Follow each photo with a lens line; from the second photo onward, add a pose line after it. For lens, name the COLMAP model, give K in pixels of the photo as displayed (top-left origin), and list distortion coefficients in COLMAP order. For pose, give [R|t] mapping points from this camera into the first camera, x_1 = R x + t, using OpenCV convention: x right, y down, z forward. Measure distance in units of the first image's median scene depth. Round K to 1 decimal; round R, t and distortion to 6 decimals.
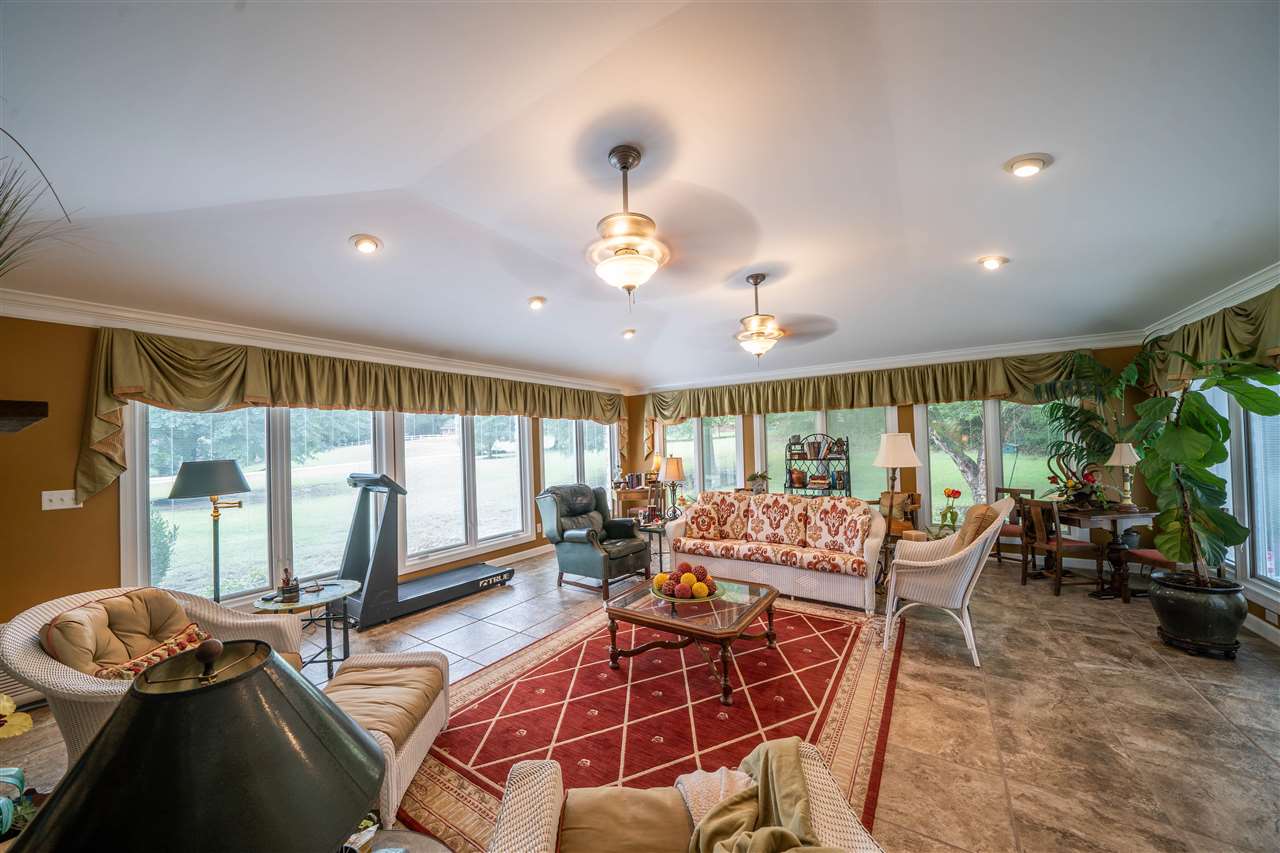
lens RADIAL K [[442.9, 0, 640.4], [0, 442.9, 436.2], [0, 0, 1]] dist [-0.018861, 0.000371]
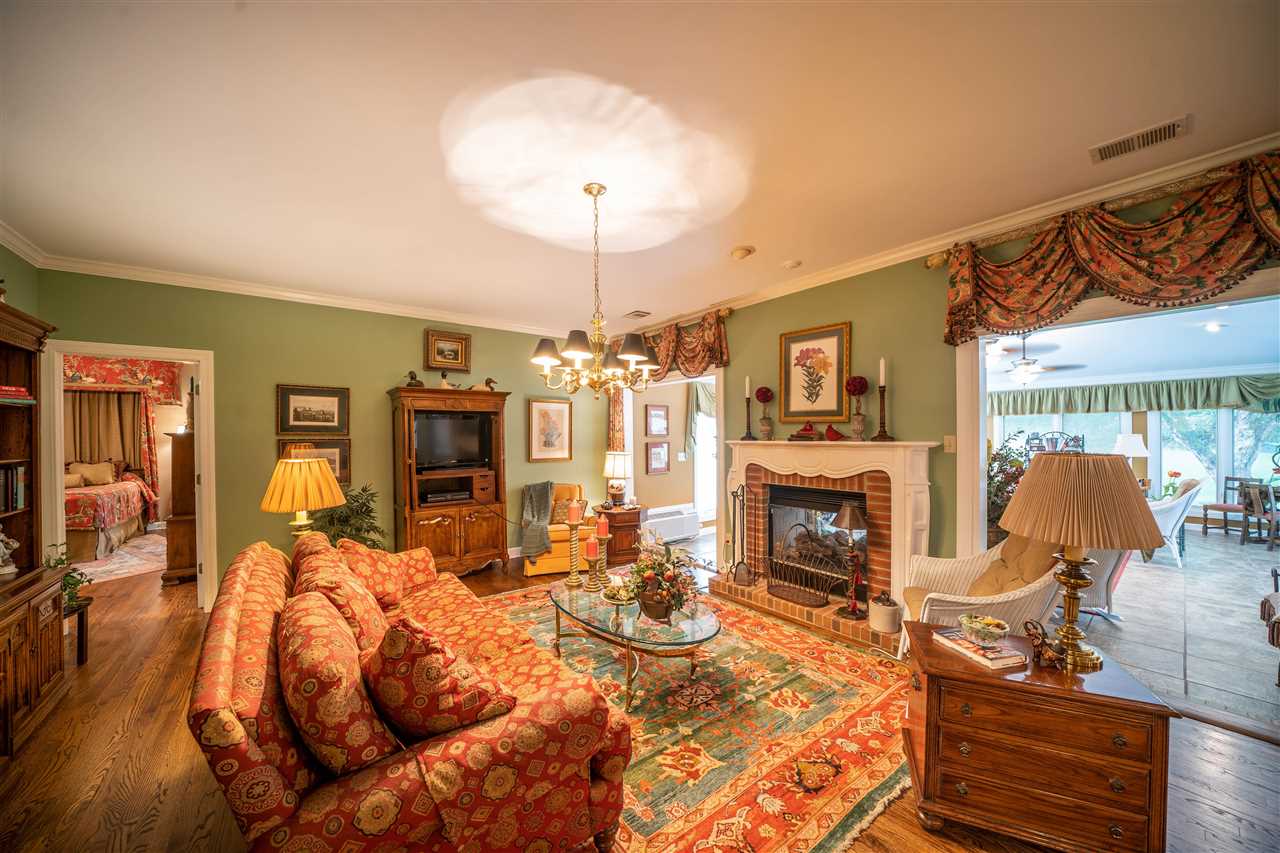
lens RADIAL K [[442.9, 0, 639.6], [0, 442.9, 434.7], [0, 0, 1]] dist [-0.018861, 0.000371]
pose [[0.949165, 0.020634, -0.314101, -0.410104], [-0.012267, 0.999516, 0.028591, -0.020256], [0.314539, -0.023285, 0.948959, -0.697844]]
